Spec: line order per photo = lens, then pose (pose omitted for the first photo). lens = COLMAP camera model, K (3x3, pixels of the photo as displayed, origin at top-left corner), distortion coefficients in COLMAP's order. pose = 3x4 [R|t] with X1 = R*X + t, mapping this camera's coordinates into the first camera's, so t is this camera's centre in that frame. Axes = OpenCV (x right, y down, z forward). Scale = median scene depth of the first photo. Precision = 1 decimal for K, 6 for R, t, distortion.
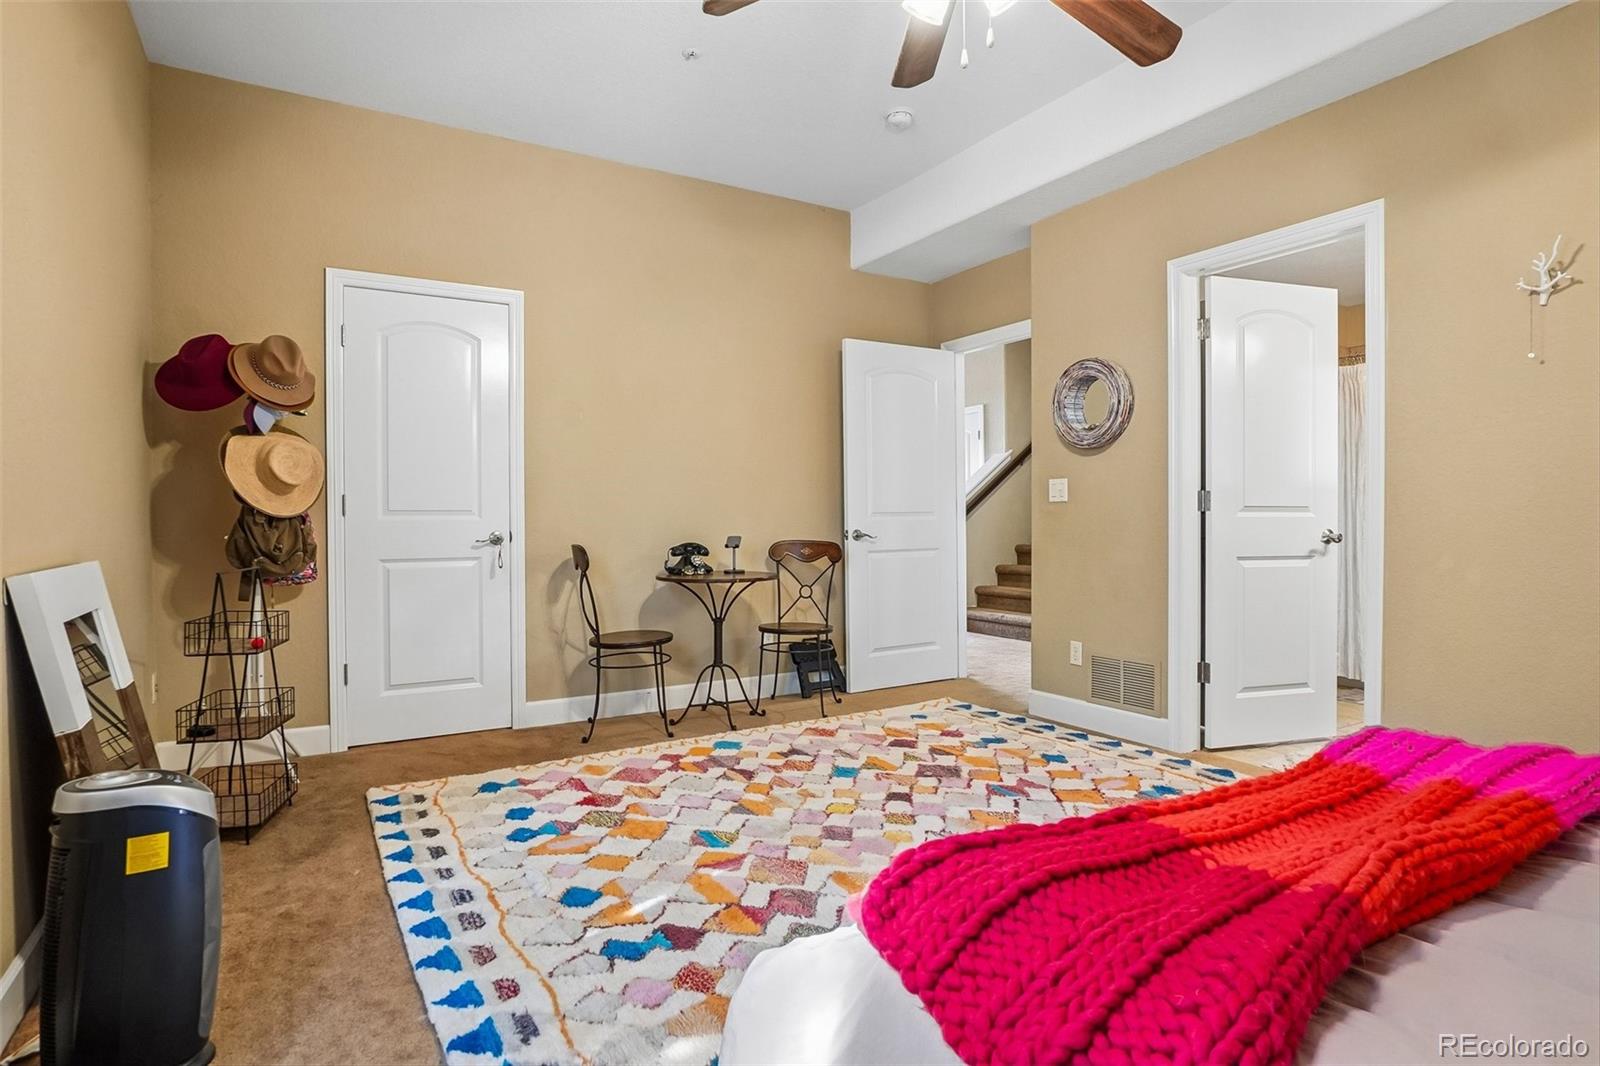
lens RADIAL K [[824.2, 0, 793.2], [0, 824.2, 530.3], [0, 0, 1]] dist [-0.039565, 0.023828]
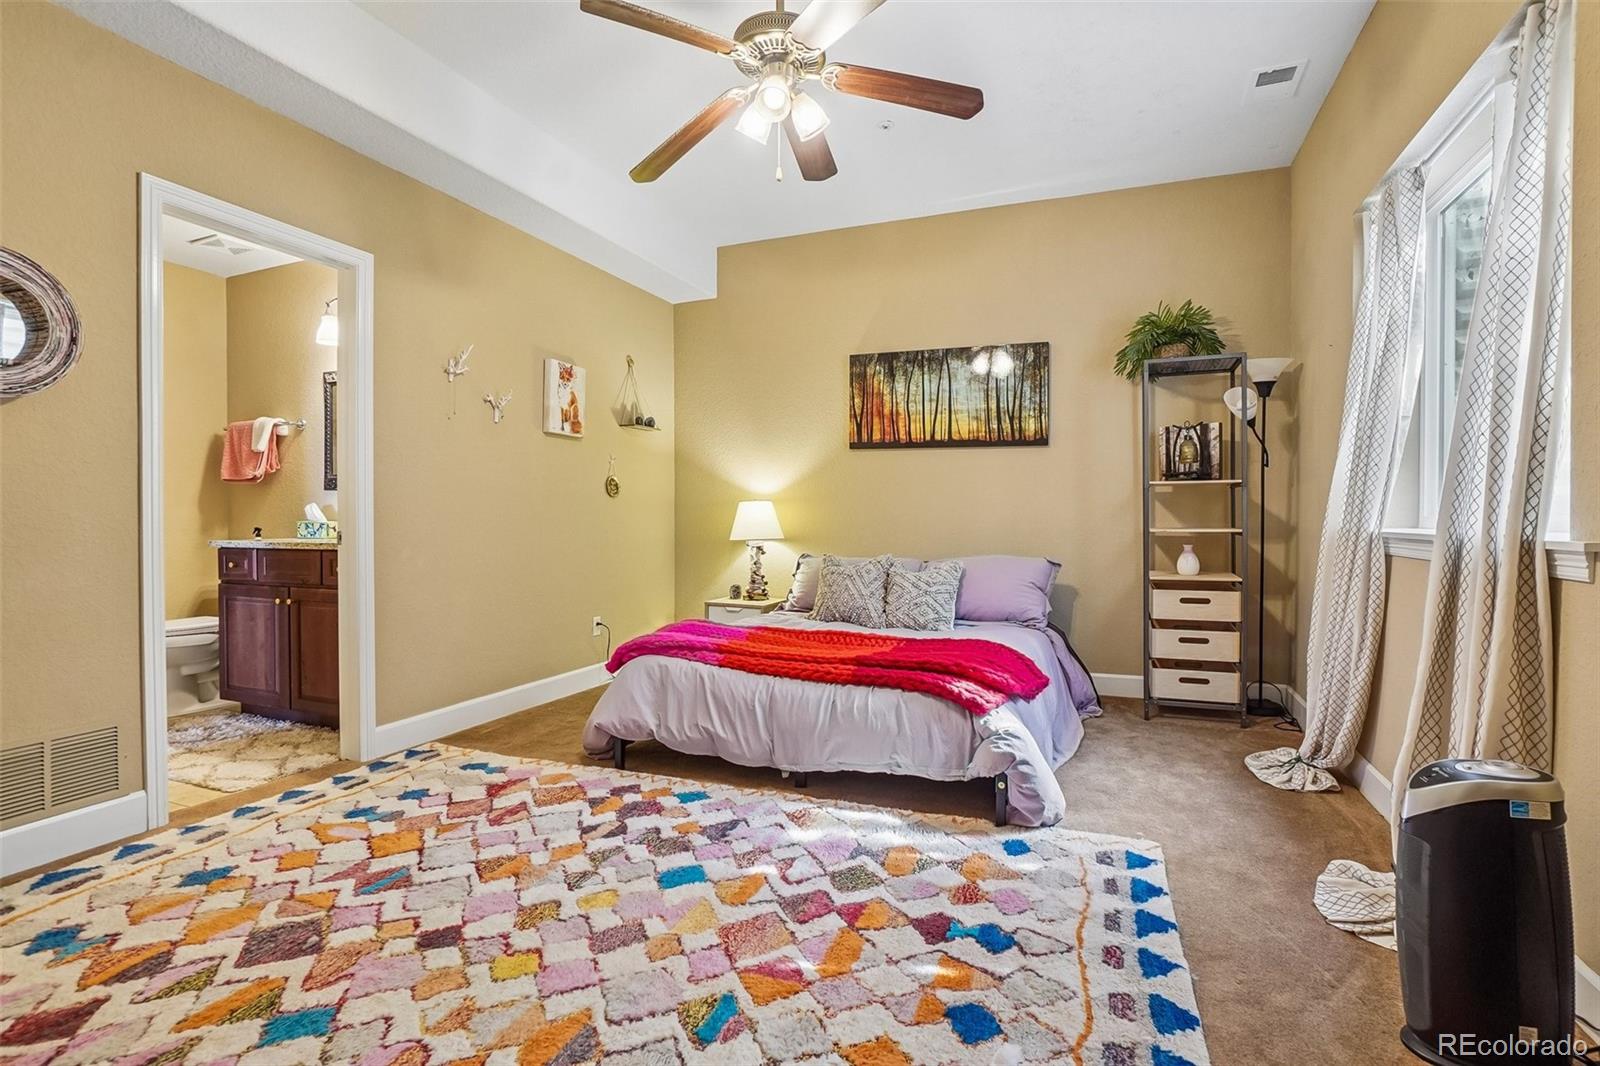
lens RADIAL K [[796.9, 0, 780.5], [0, 796.9, 524.9], [0, 0, 1]] dist [-0.017328, 0.000617]
pose [[-0.599853, -0.005735, 0.800090, -0.607223], [0.005308, 0.999924, 0.011147, -0.015194], [-0.800093, 0.010934, -0.599776, 1.300419]]
